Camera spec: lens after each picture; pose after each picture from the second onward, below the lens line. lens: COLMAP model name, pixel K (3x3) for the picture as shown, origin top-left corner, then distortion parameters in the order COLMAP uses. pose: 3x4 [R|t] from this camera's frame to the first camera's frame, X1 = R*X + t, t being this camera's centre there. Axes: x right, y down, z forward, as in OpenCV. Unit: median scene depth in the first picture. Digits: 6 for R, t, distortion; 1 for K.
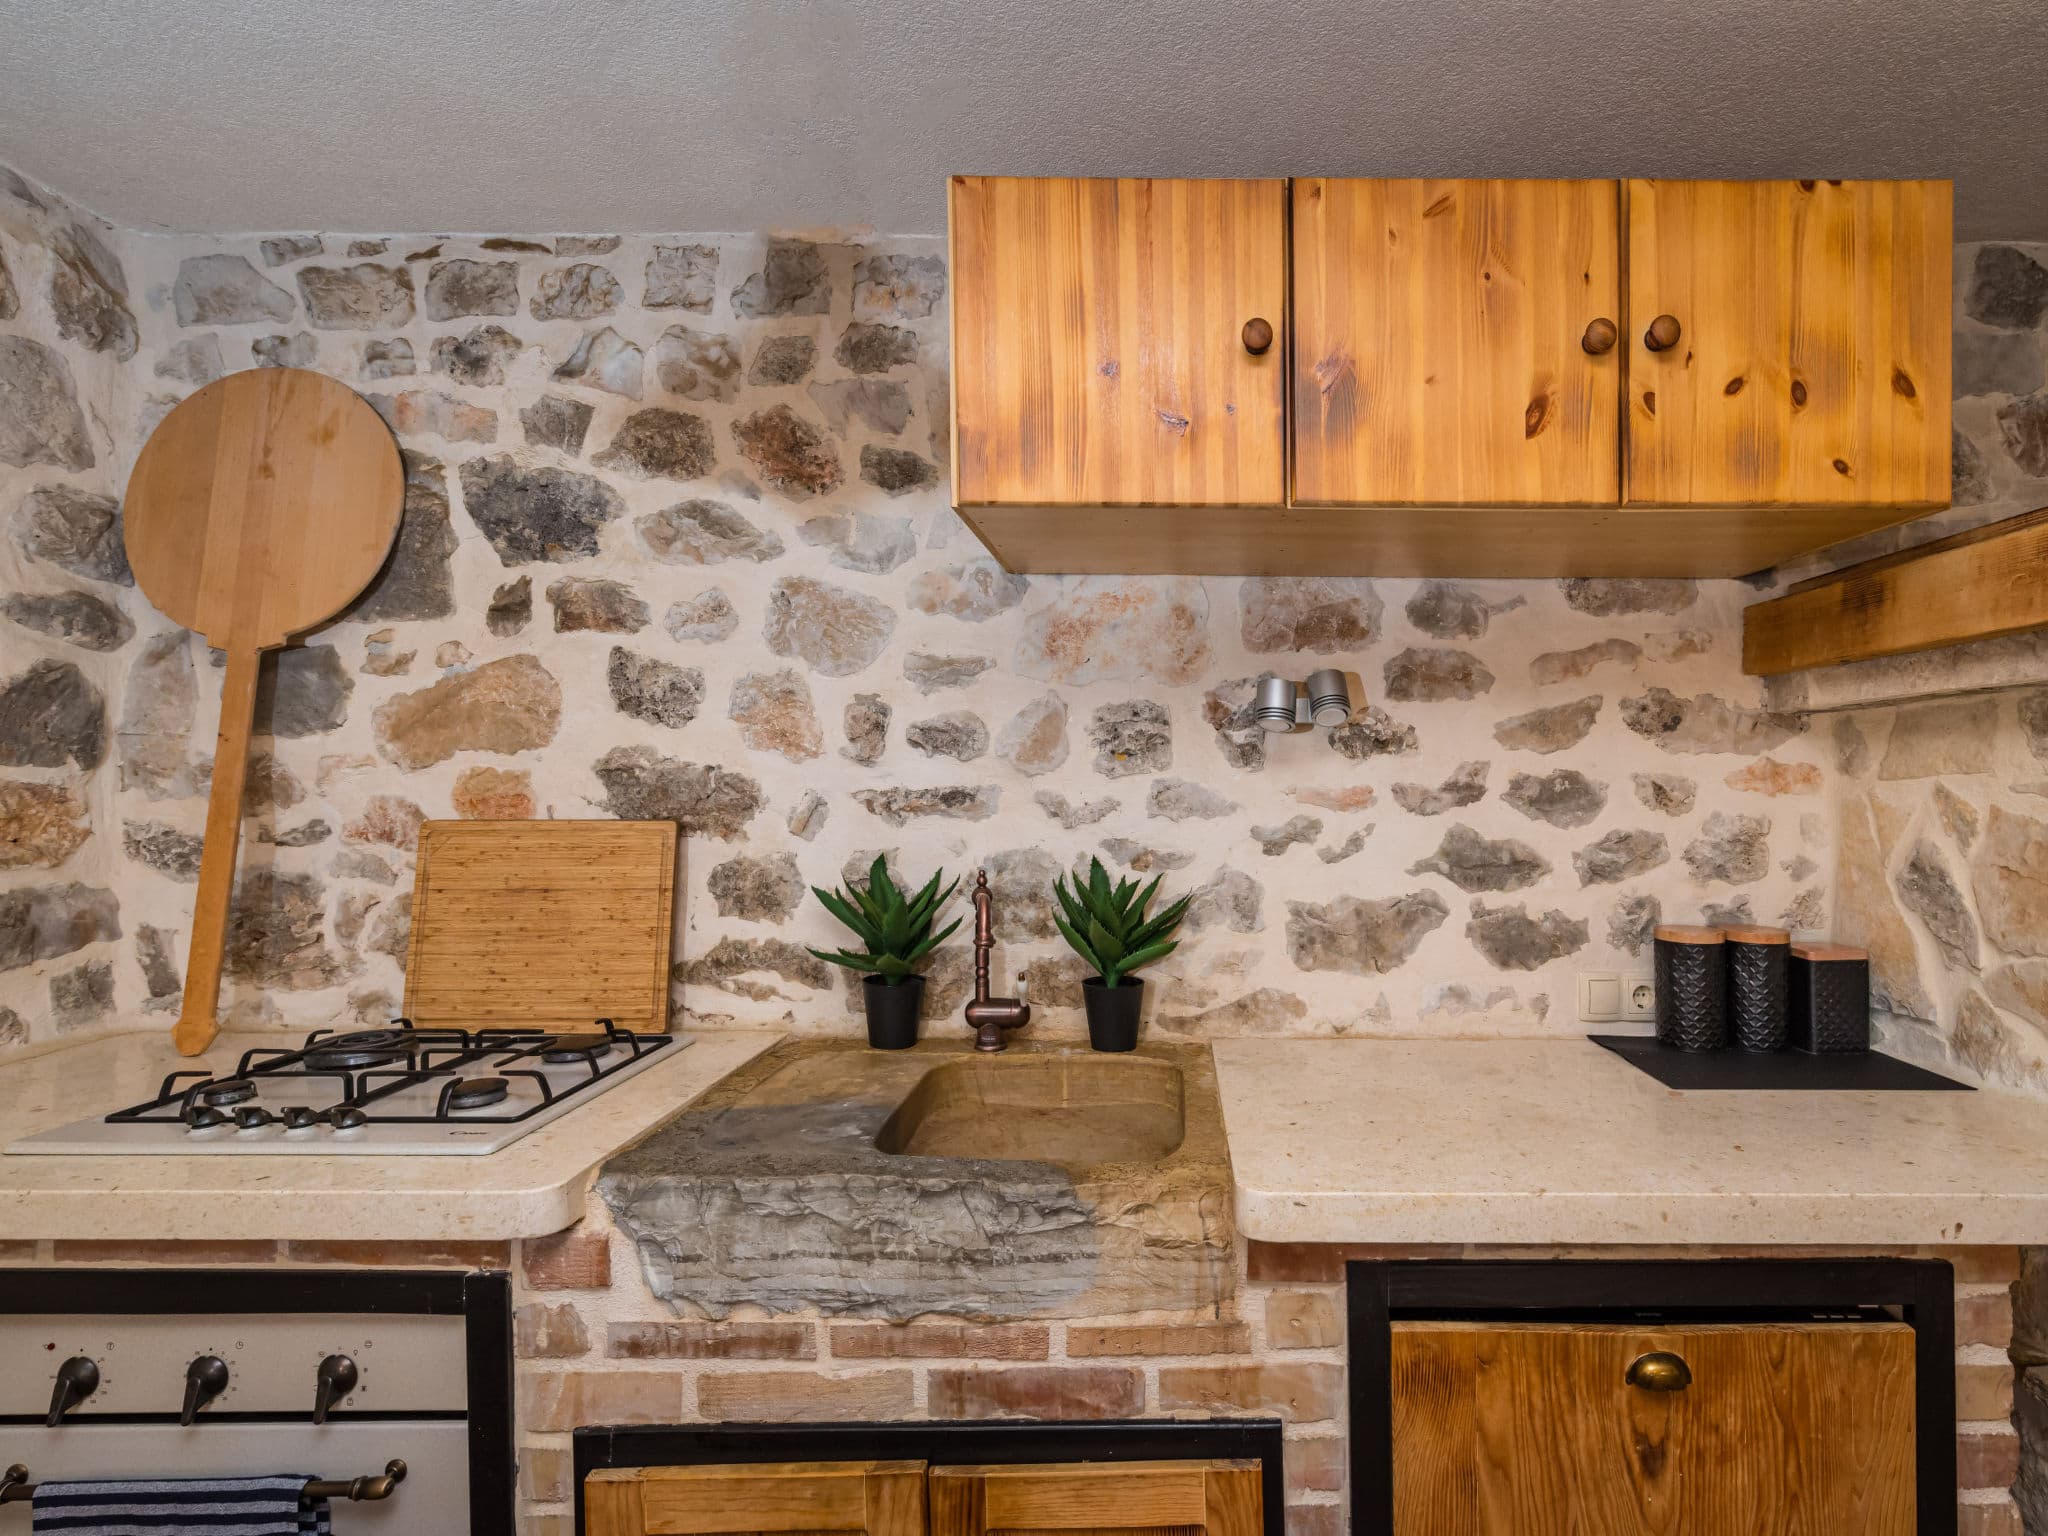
lens RADIAL K [[1003.5, 0, 1027.8], [0, 1003.5, 803.6], [0, 0, 1]] dist [-0.002294, -0.000765]
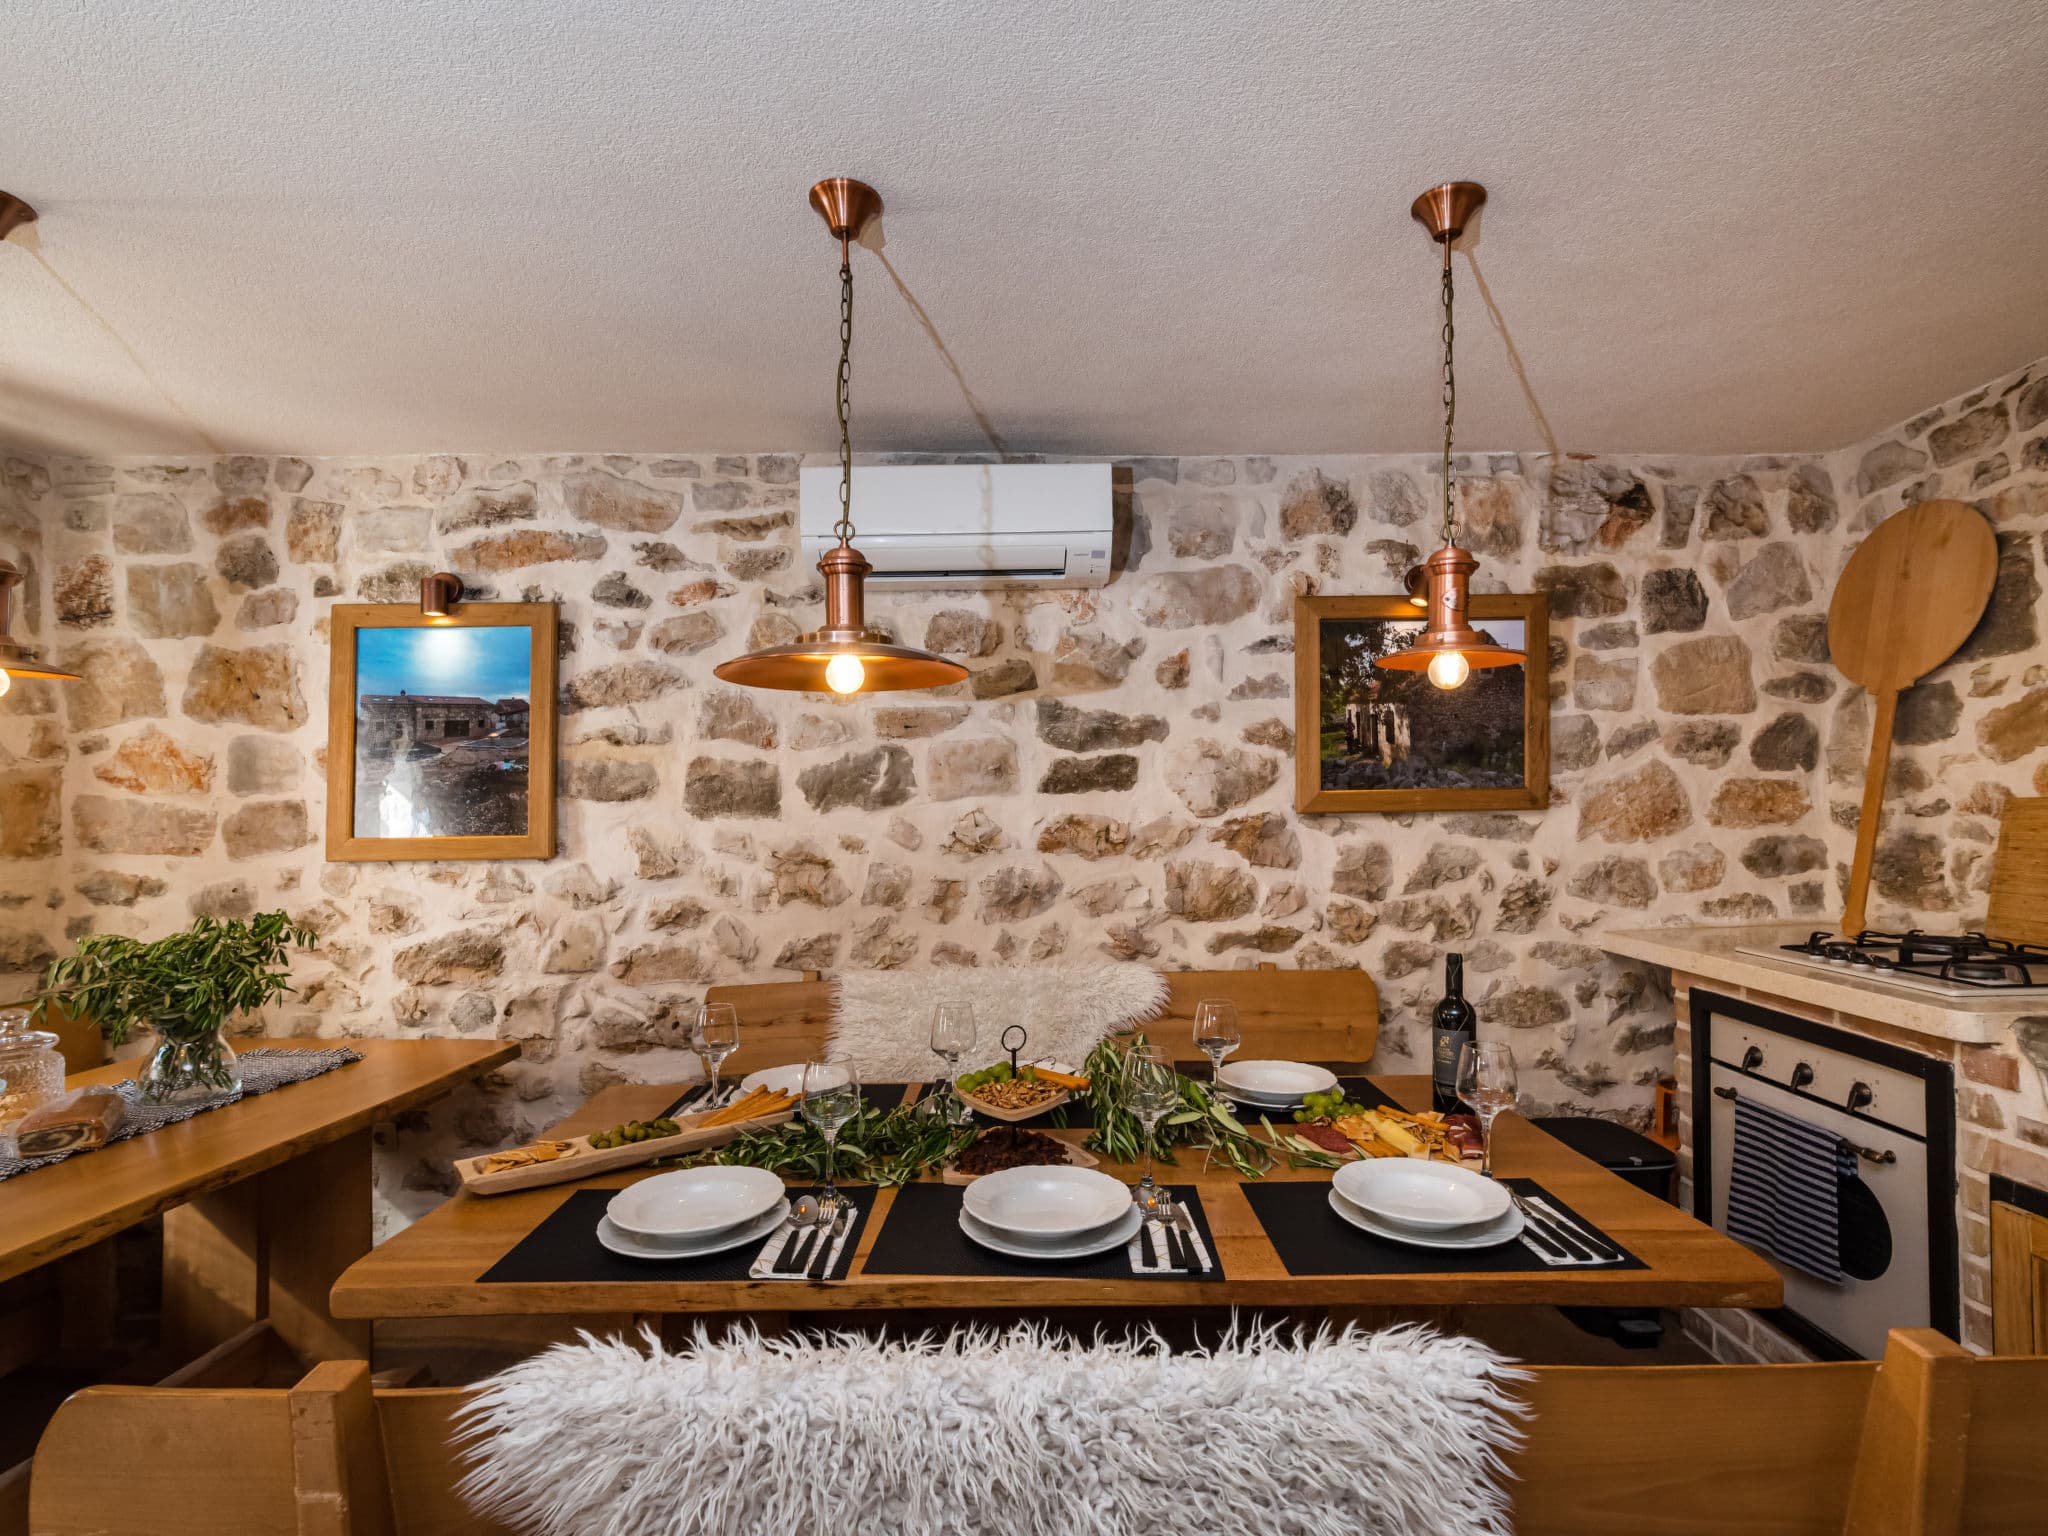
lens RADIAL K [[1003.5, 0, 1027.8], [0, 1003.5, 803.6], [0, 0, 1]] dist [-0.002294, -0.000765]
pose [[0.005304, -0.009118, -0.999944, 0.740581], [-0.001912, 0.999957, -0.009129, 0.037540], [0.999984, 0.001960, 0.005286, -0.351496]]
